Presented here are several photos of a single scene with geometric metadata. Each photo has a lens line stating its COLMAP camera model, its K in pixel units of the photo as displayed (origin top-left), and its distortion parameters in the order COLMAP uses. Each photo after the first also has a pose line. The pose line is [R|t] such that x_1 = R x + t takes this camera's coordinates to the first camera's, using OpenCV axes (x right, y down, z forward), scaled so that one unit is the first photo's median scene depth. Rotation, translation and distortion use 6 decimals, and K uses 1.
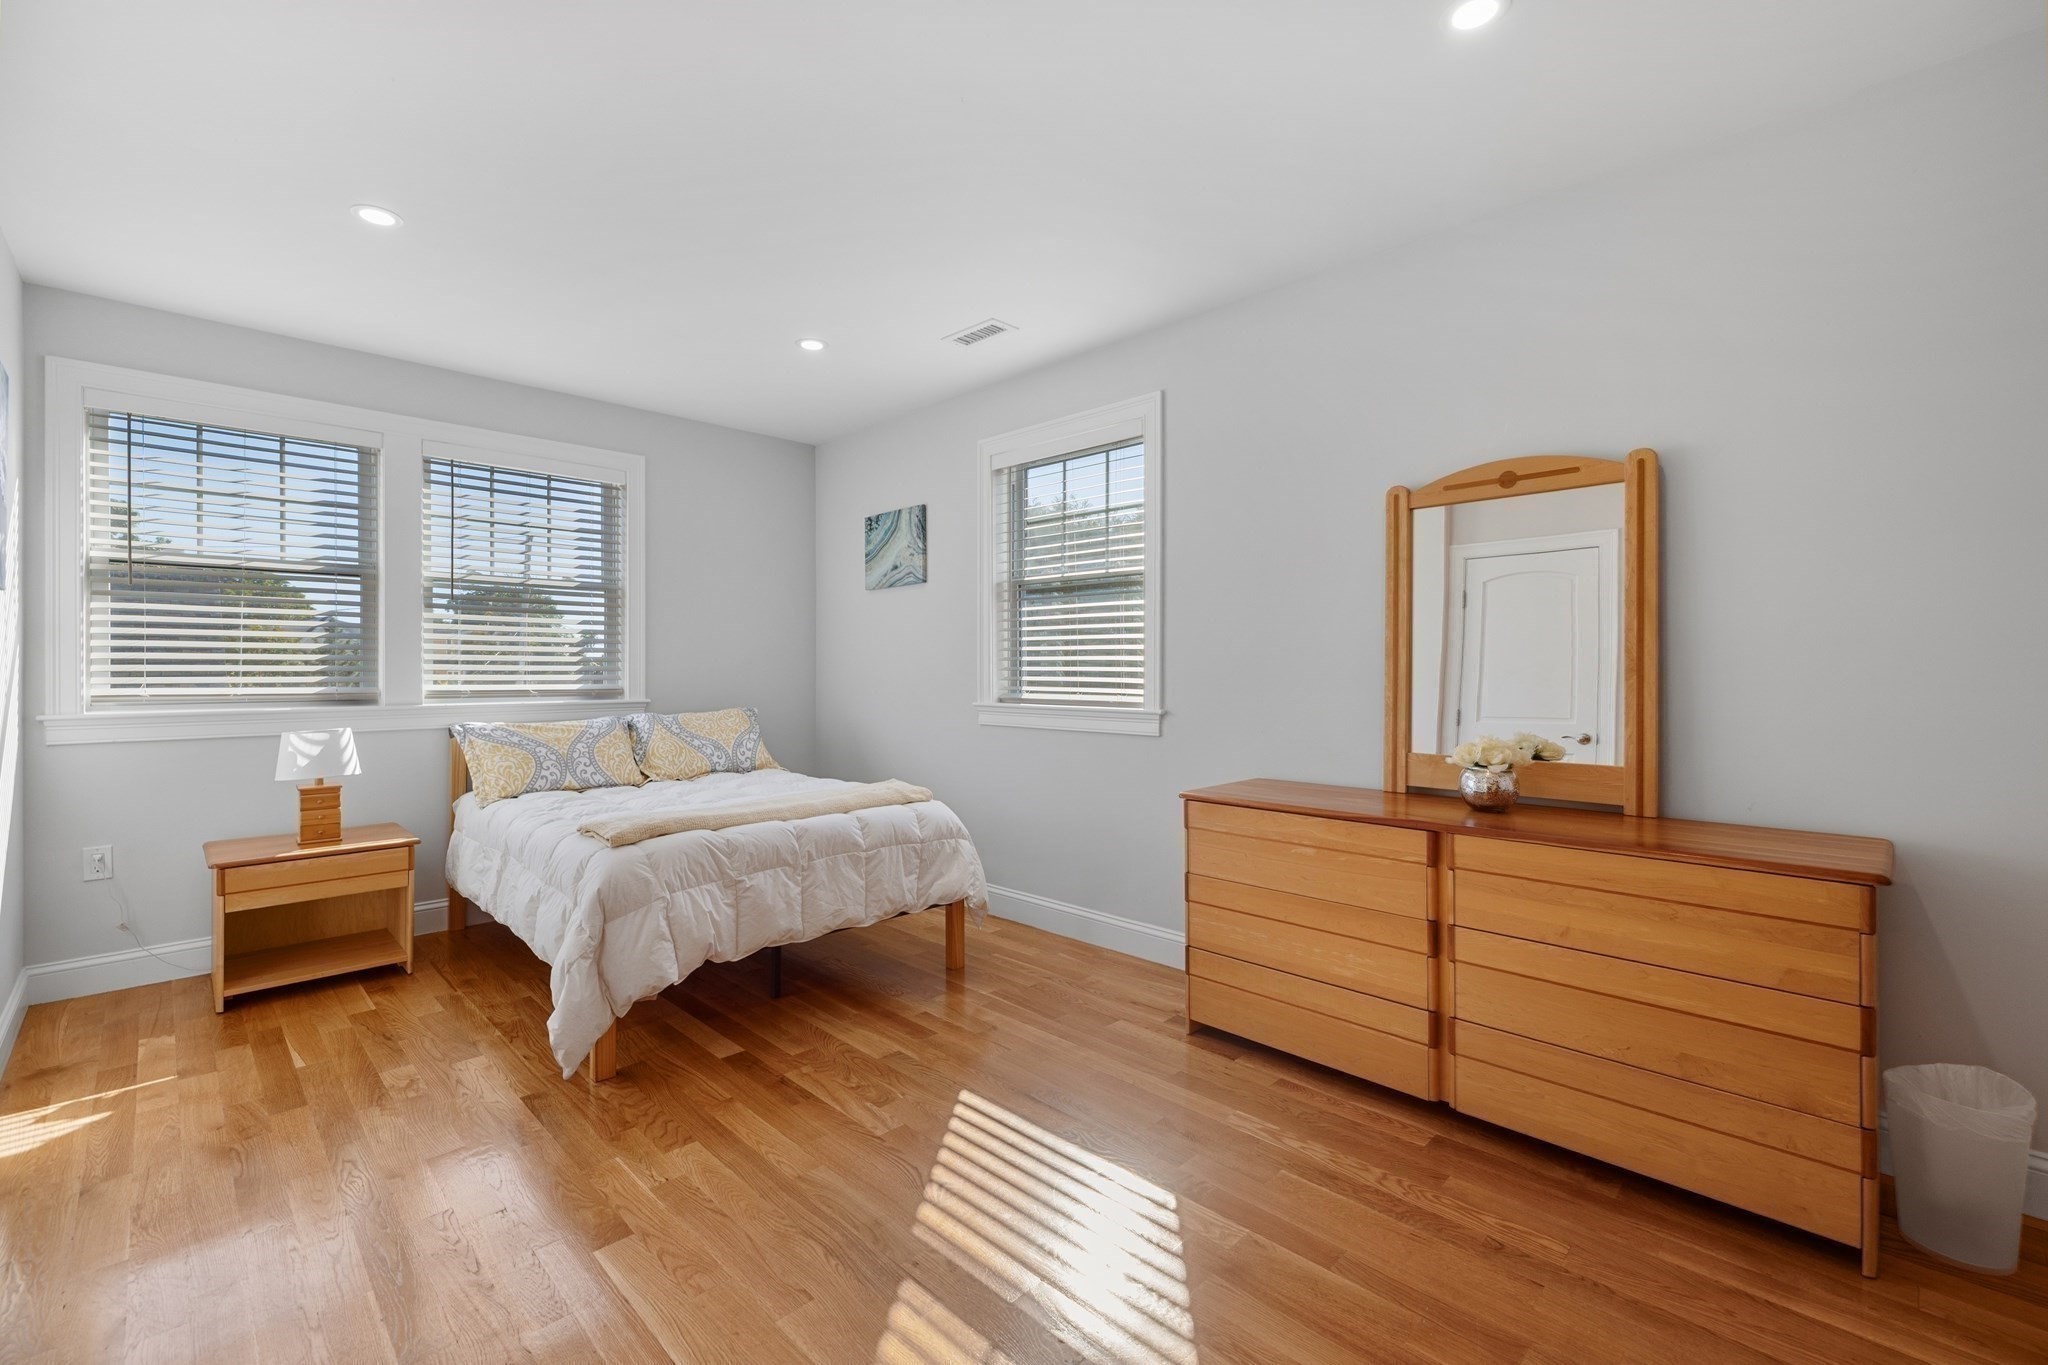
lens RADIAL K [[873.8, 0, 1011.2], [0, 873.8, 675.7], [0, 0, 1]] dist [0.011057, -0.000182]
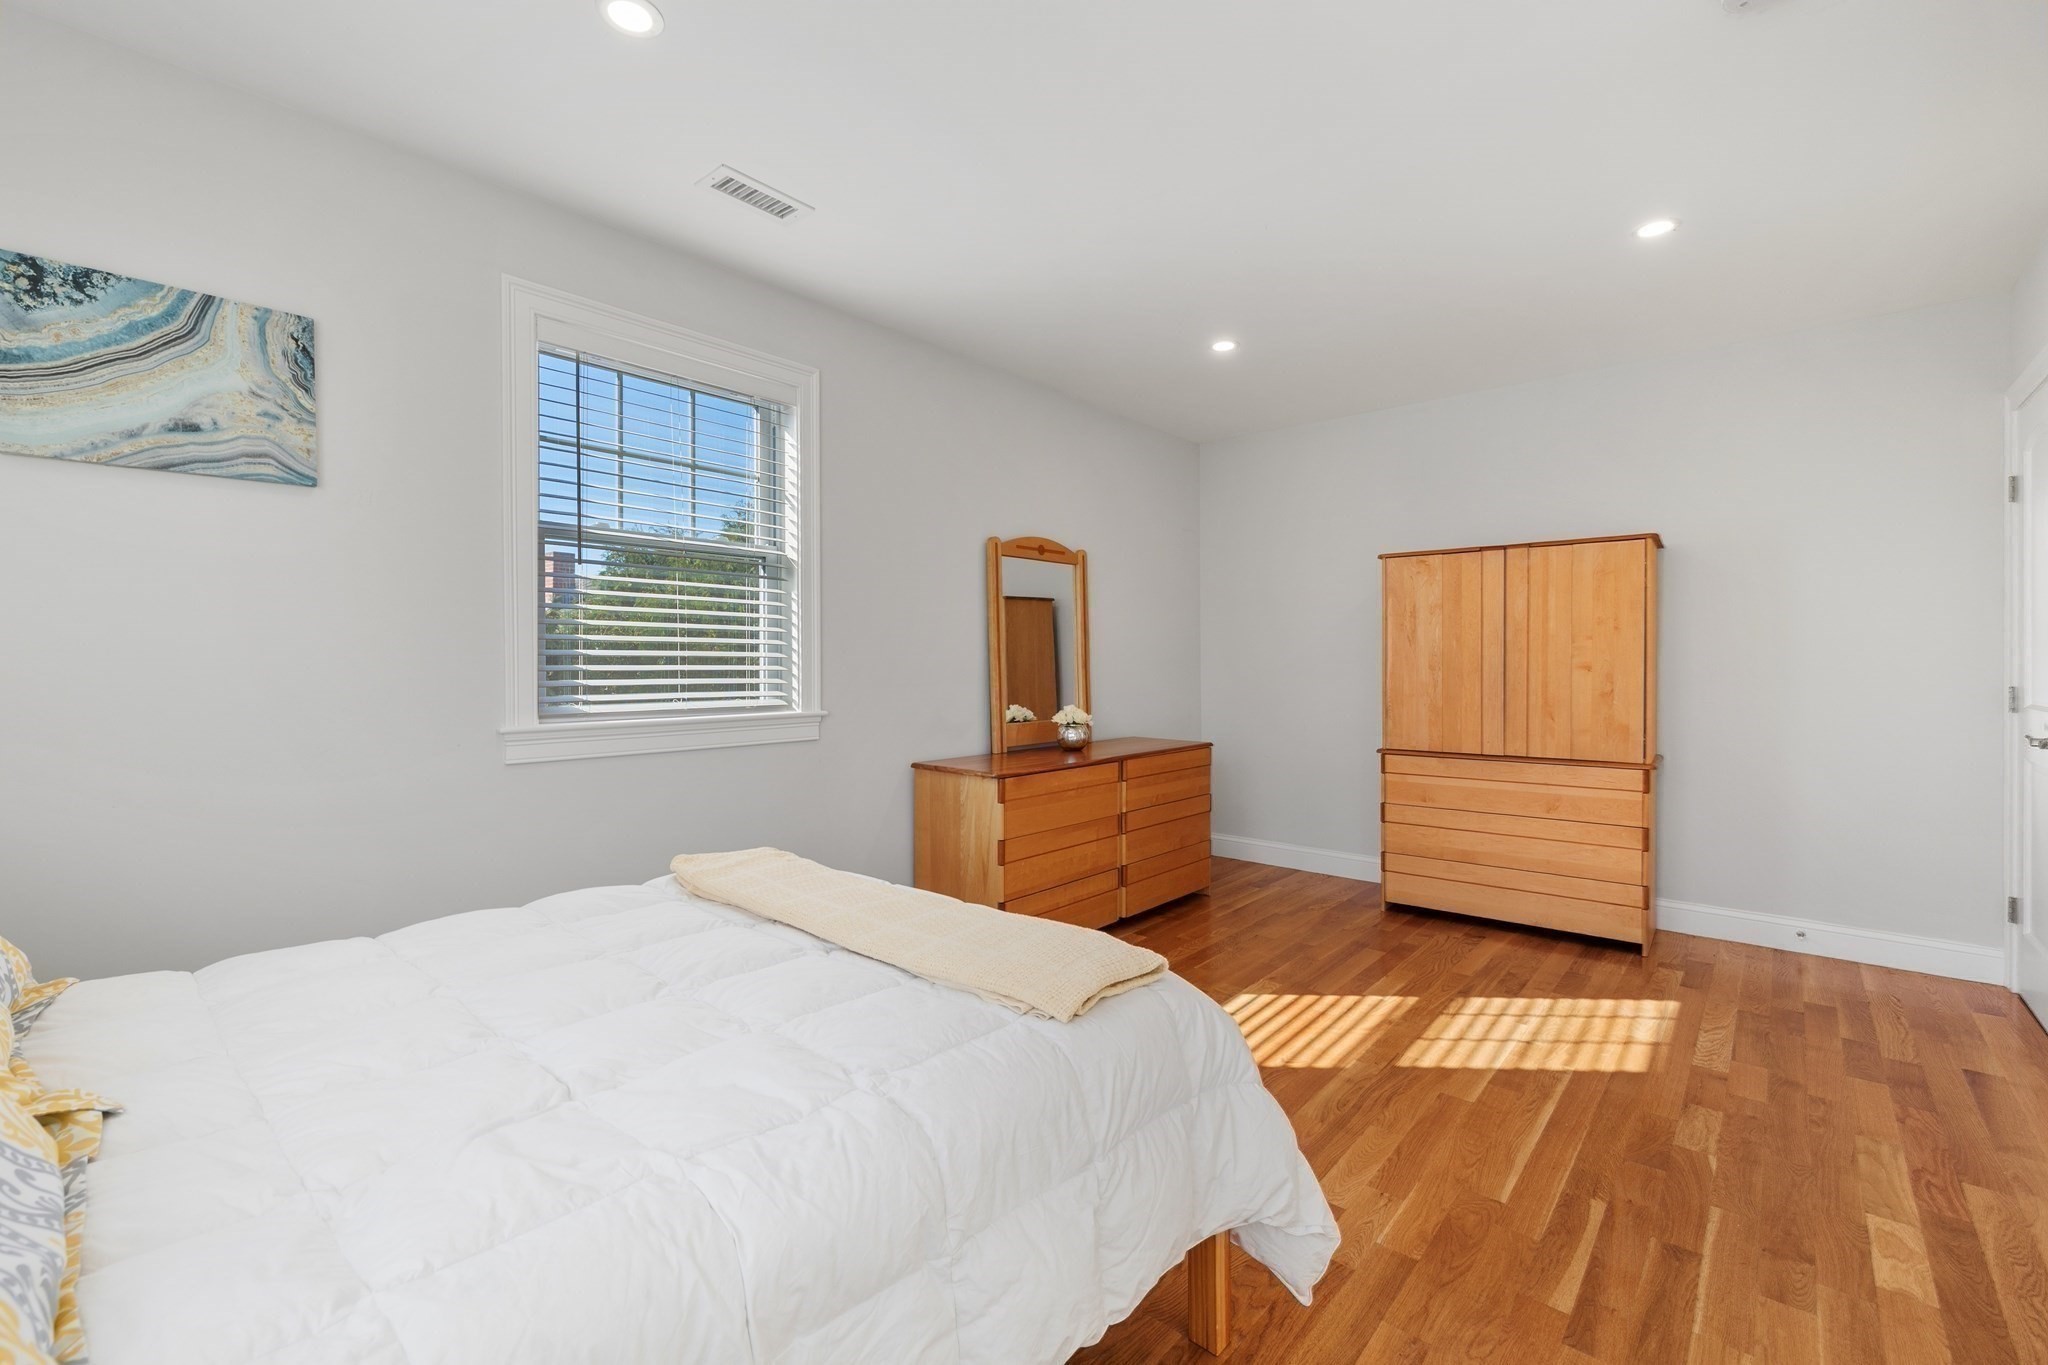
lens RADIAL K [[873.8, 0, 1012.6], [0, 873.8, 673.8], [0, 0, 1]] dist [0.011057, -0.000182]
pose [[-0.065409, -0.012547, 0.997780, -0.771131], [0.009938, 0.999863, 0.013225, -0.011116], [-0.997809, 0.010781, -0.065275, 0.849488]]
